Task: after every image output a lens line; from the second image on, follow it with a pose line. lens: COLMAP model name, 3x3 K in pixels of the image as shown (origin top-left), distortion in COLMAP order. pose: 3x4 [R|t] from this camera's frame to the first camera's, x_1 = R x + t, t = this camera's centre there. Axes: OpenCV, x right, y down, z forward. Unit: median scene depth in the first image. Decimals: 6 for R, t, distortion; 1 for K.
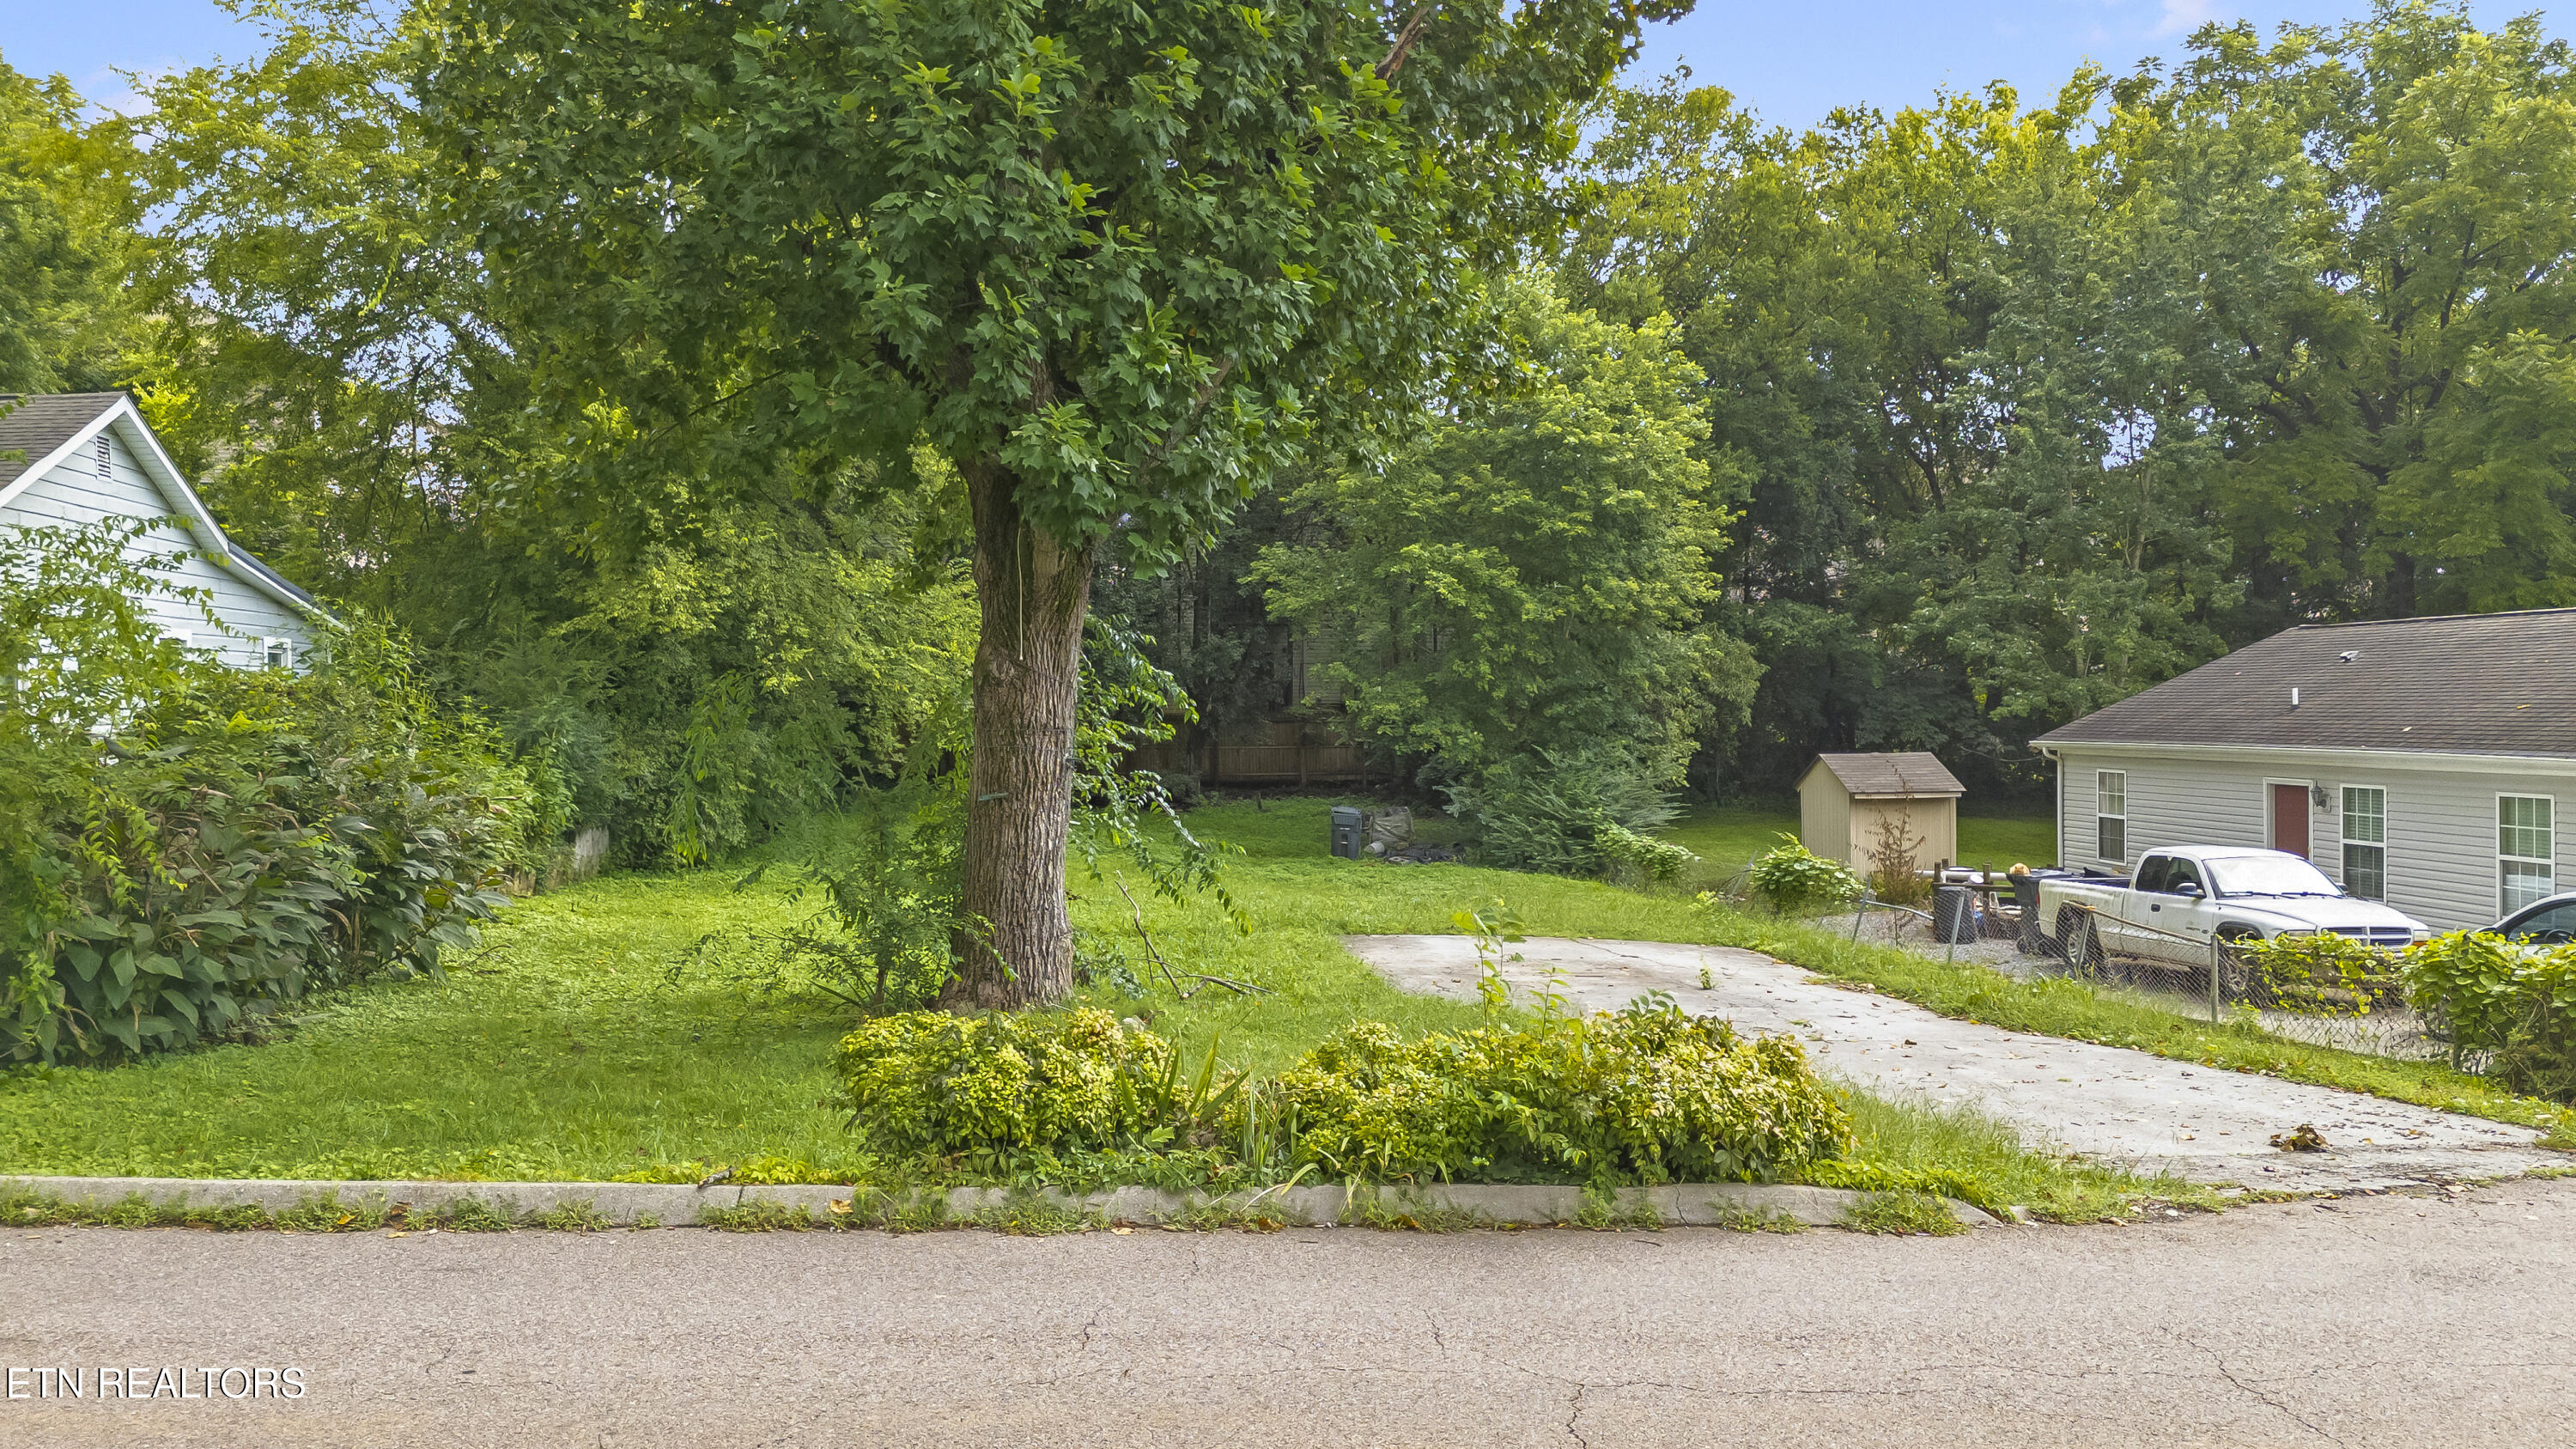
lens RADIAL K [[1898.1, 0, 1288.0], [0, 1898.1, 724.5], [0, 0, 1]] dist [0.089495, -0.105306]
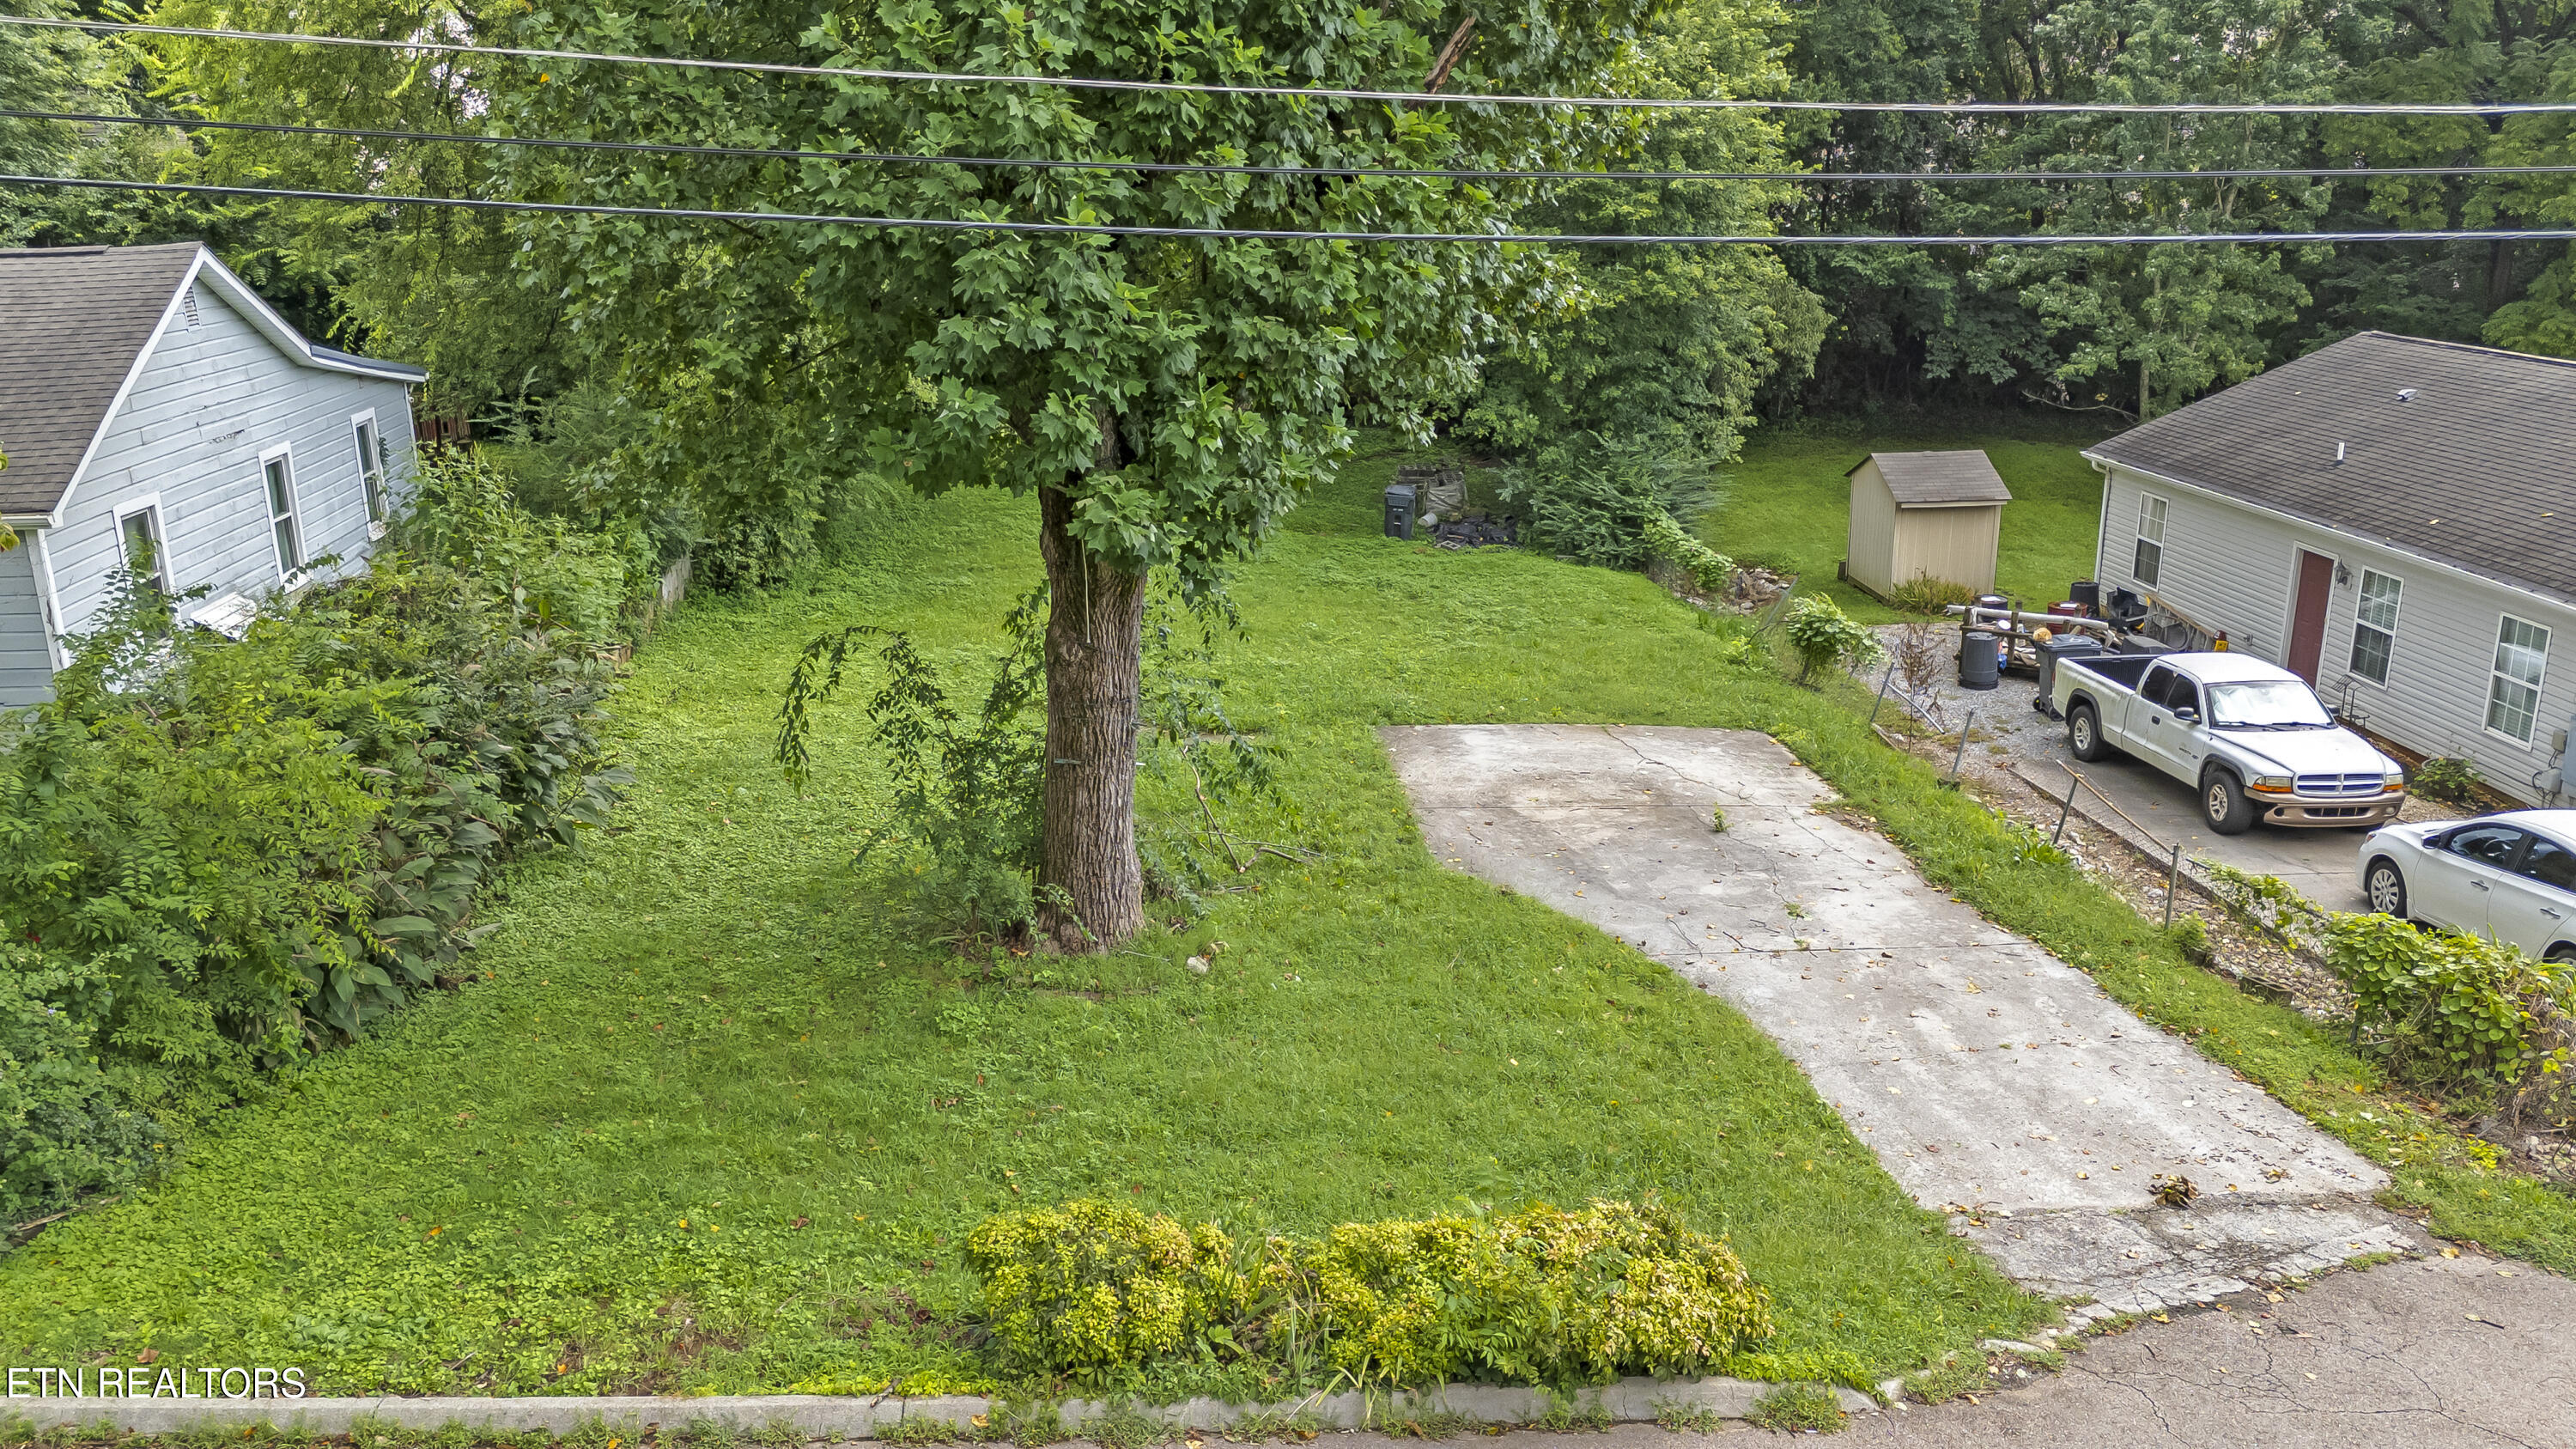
lens RADIAL K [[1935.5, 0, 1302.0], [0, 1935.5, 729.4], [0, 0, 1]] dist [0.091747, -0.109689]
pose [[0.999705, 0.004735, -0.023810, 0.005367], [0.001952, 0.961940, 0.273252, -0.180910], [0.024198, -0.273218, 0.961648, -0.048881]]
